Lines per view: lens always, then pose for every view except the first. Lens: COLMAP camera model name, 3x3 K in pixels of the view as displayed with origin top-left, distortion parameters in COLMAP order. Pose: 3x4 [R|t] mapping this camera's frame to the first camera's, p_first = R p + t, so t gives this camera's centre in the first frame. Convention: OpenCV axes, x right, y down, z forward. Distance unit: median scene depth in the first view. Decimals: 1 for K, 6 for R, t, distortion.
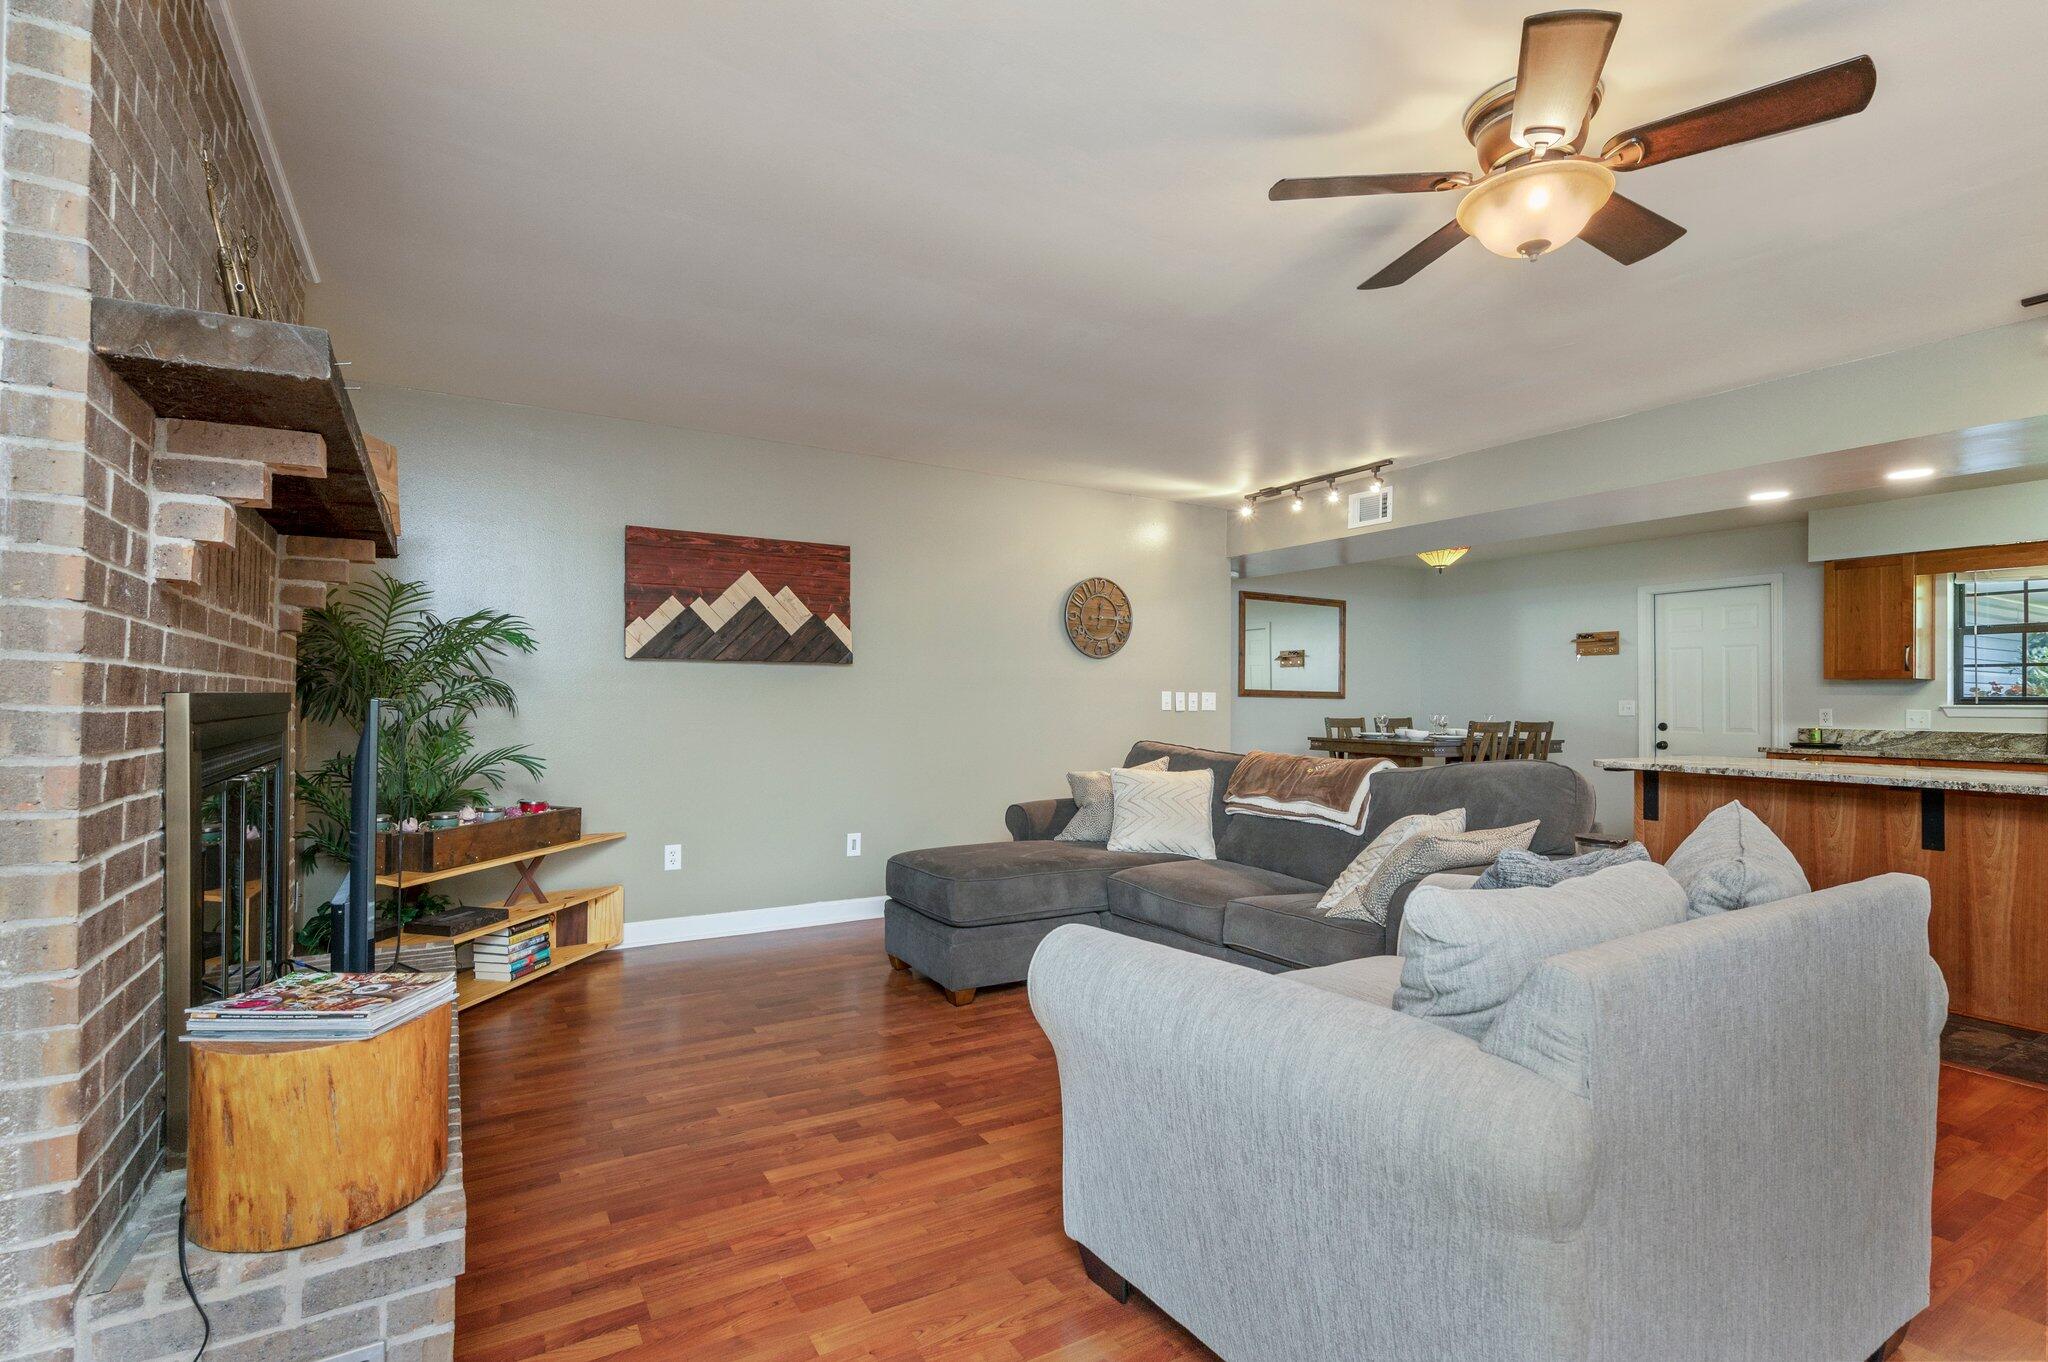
lens RADIAL K [[955.7, 0, 1015.9], [0, 955.7, 689.8], [0, 0, 1]] dist [0.001816, 0.000669]
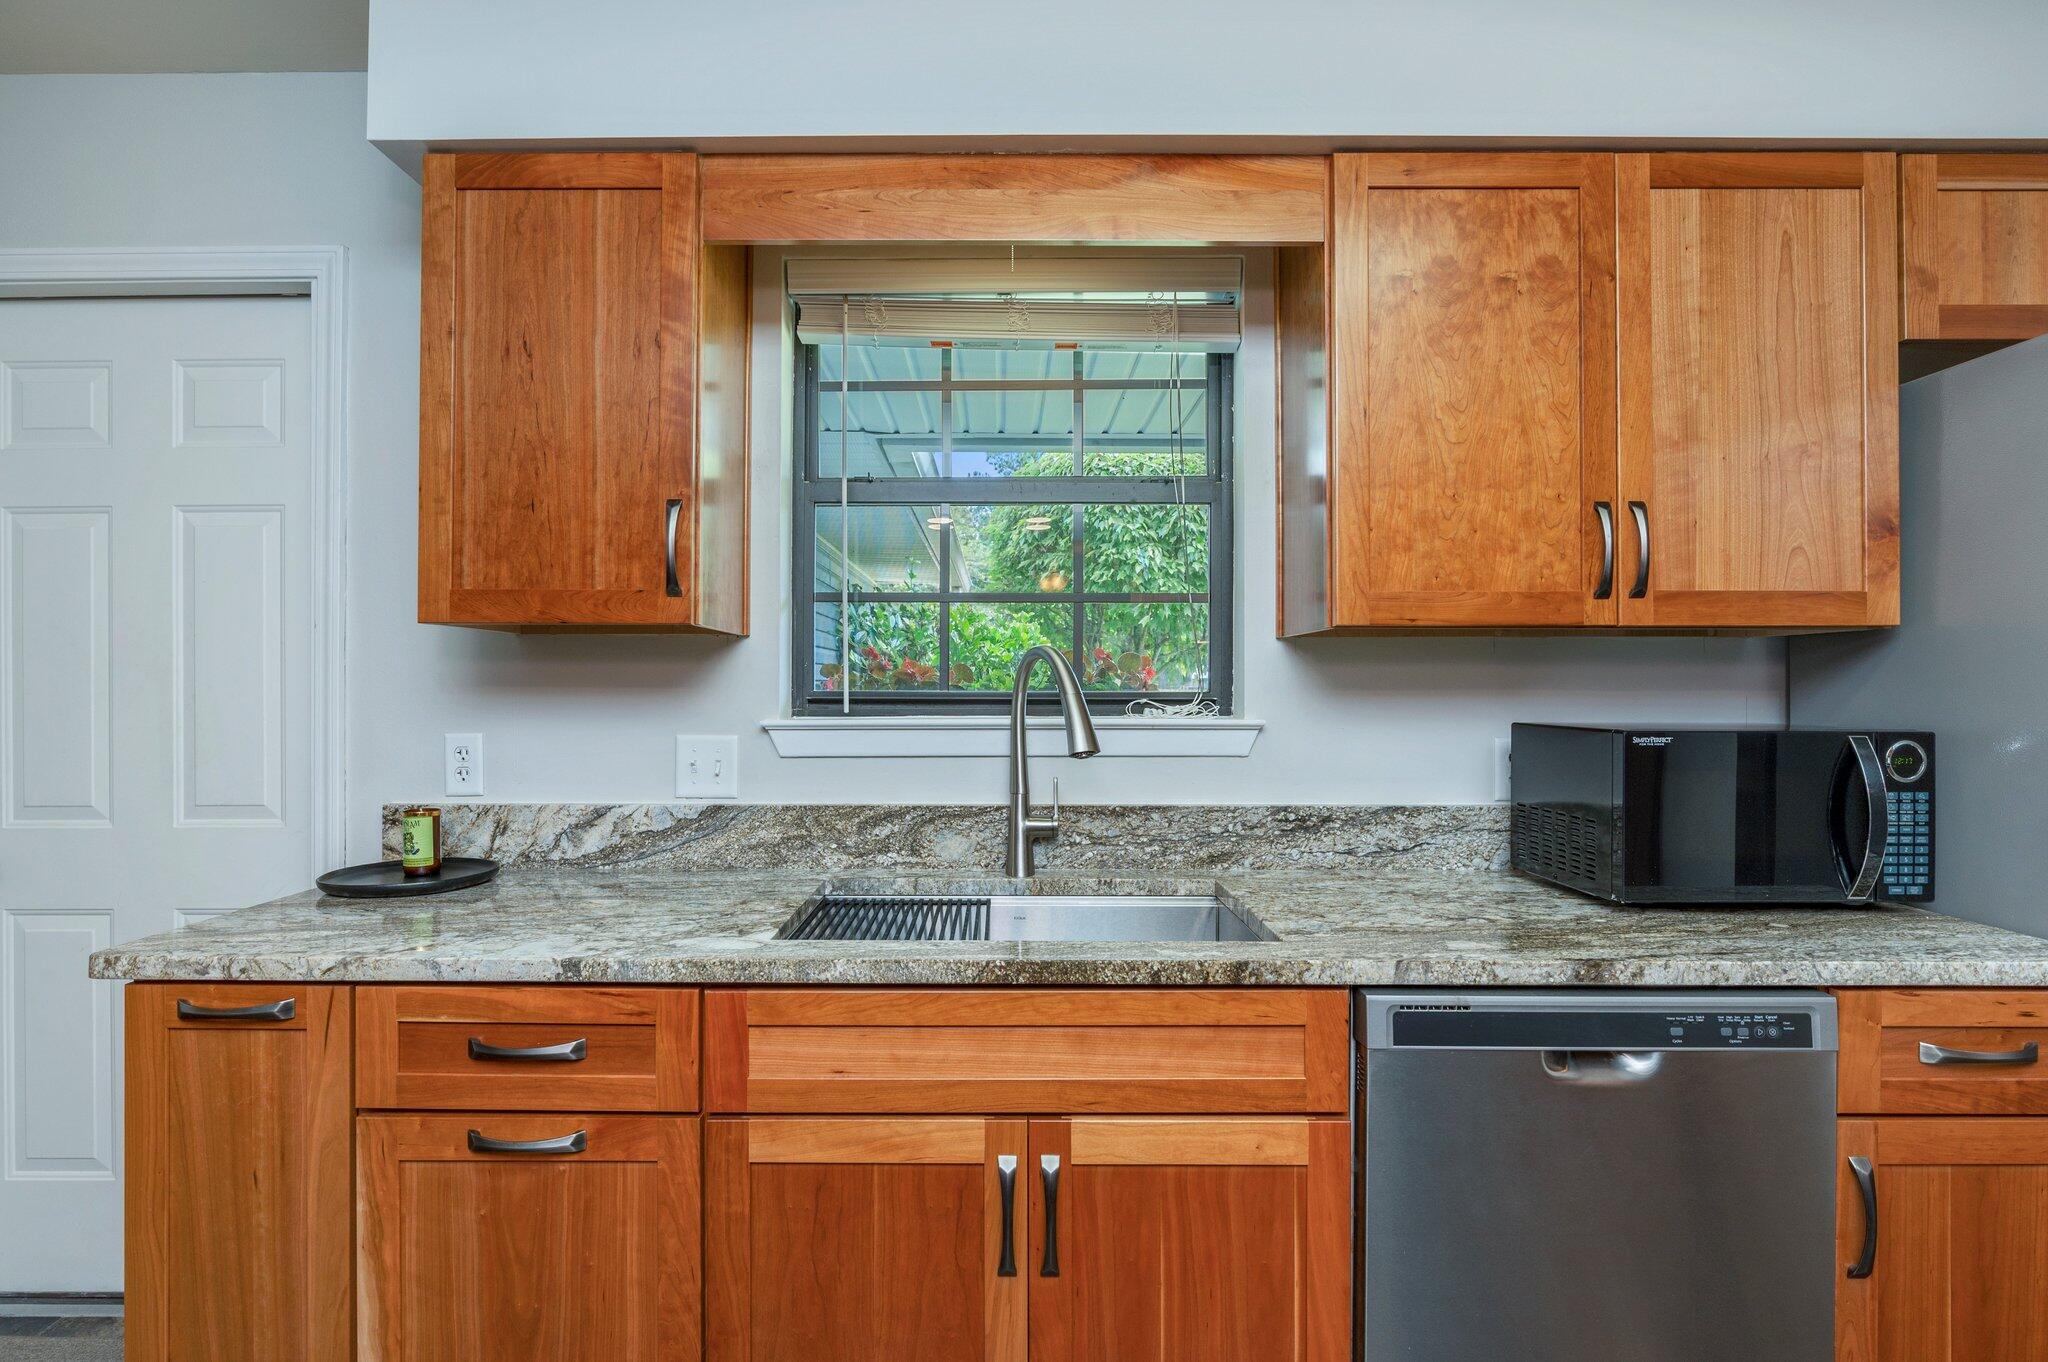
lens RADIAL K [[991.7, 0, 1011.6], [0, 991.7, 681.7], [0, 0, 1]] dist [-0.003392, -0.000833]
pose [[0.509646, -0.000088, 0.860384, 0.721214], [-0.003731, 0.999990, 0.002312, 0.003188], [-0.860376, -0.004388, 0.509641, 0.757591]]
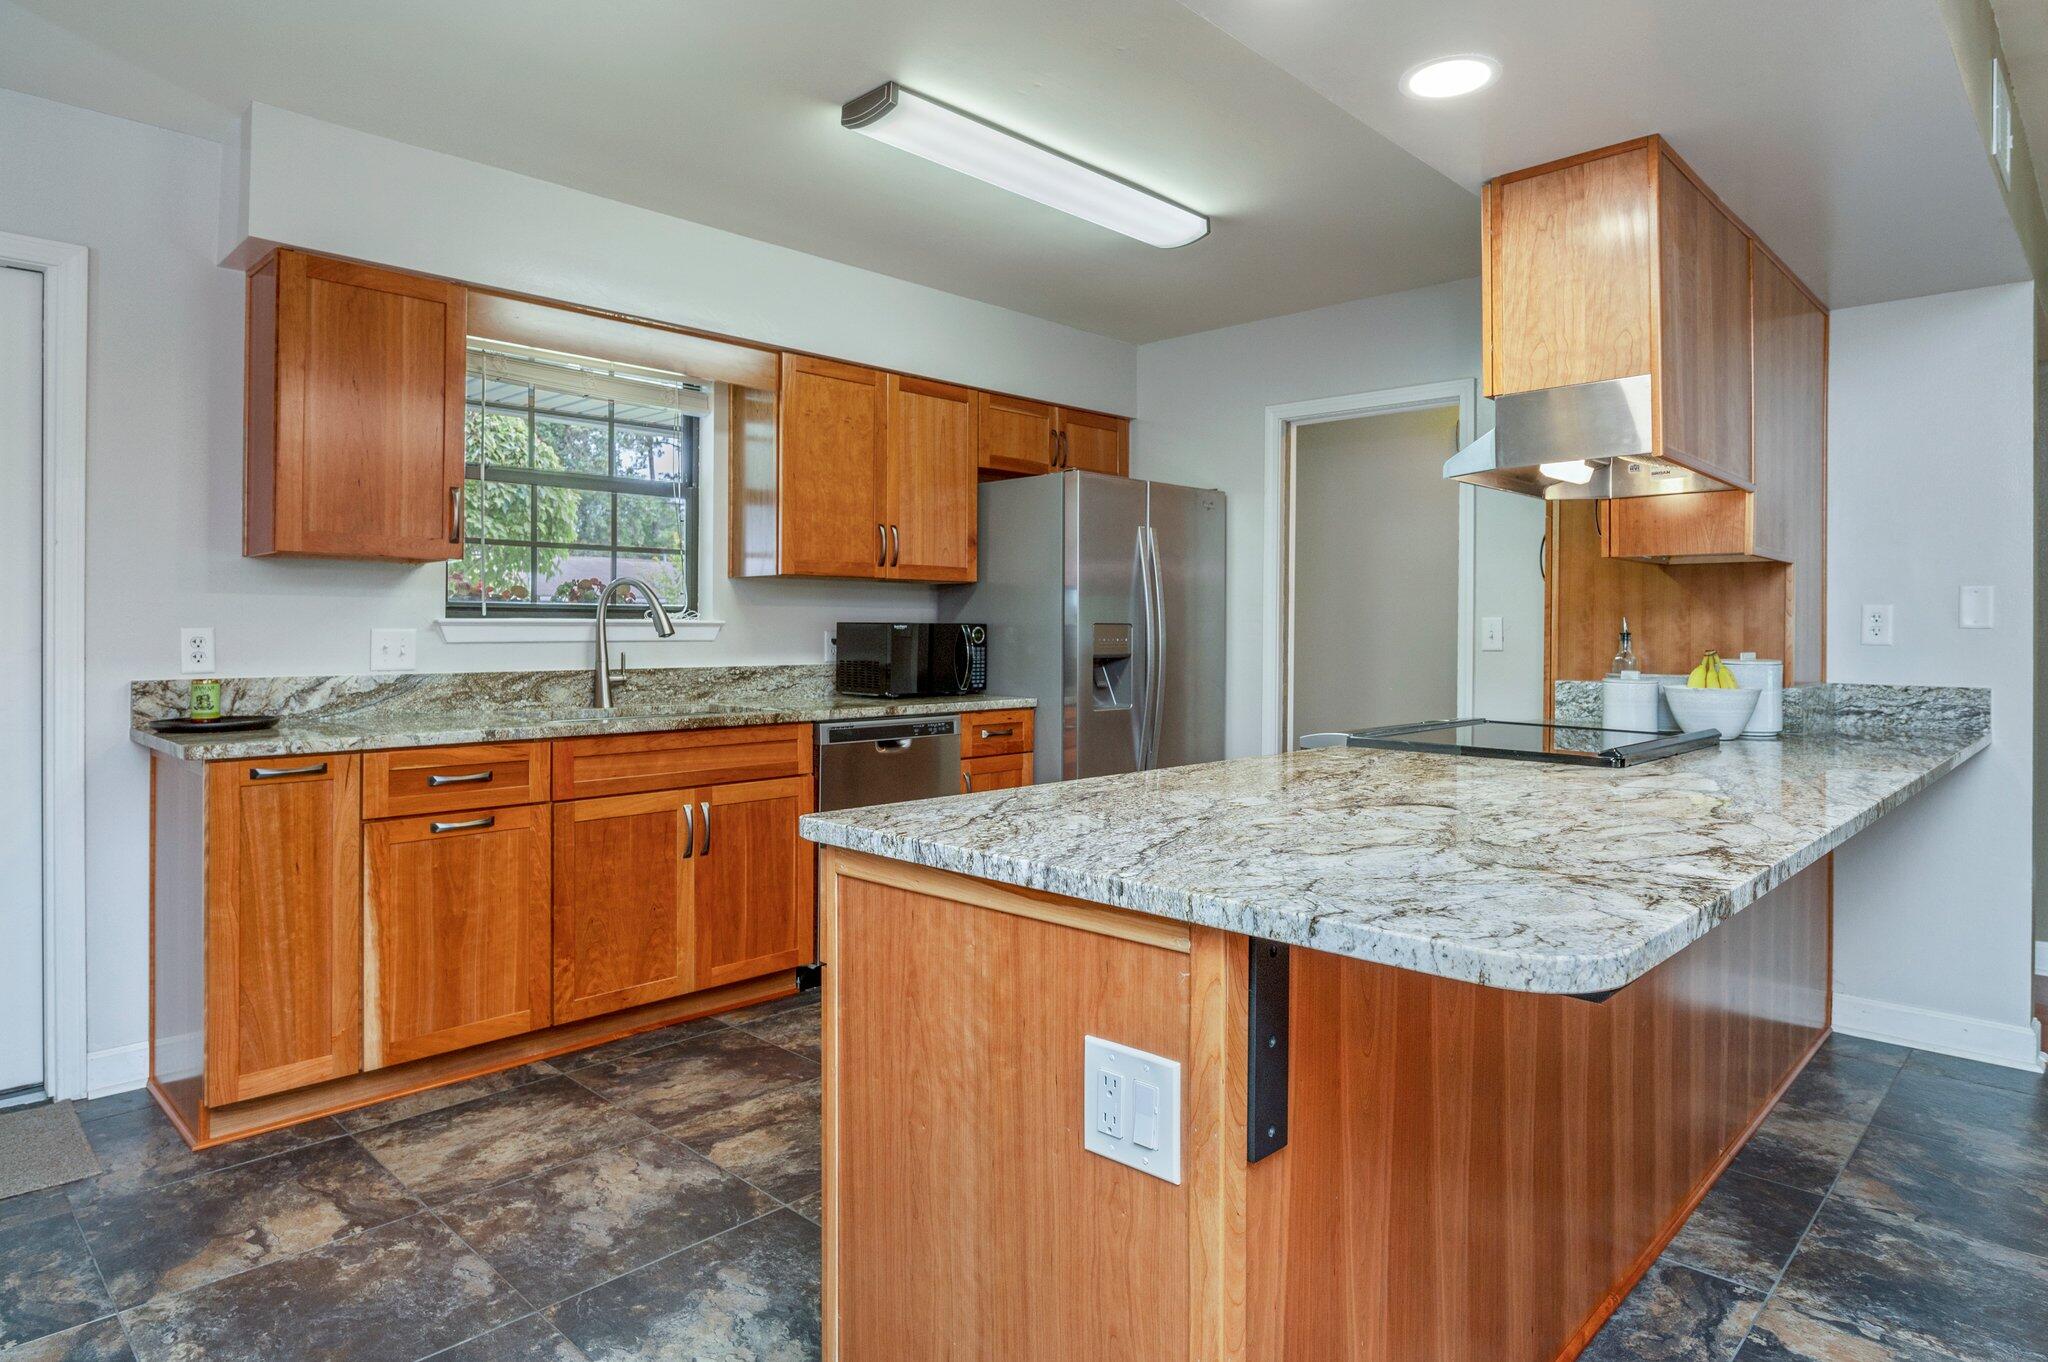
lens RADIAL K [[1192.4, 0, 1031.7], [0, 1192.4, 599.4], [0, 0, 1]] dist [-0.005001, -0.001467]
pose [[-0.258083, 0.014979, 0.966007, 0.311728], [-0.014204, 0.999713, -0.019296, 0.013678], [-0.966018, -0.018701, -0.257796, 0.852671]]
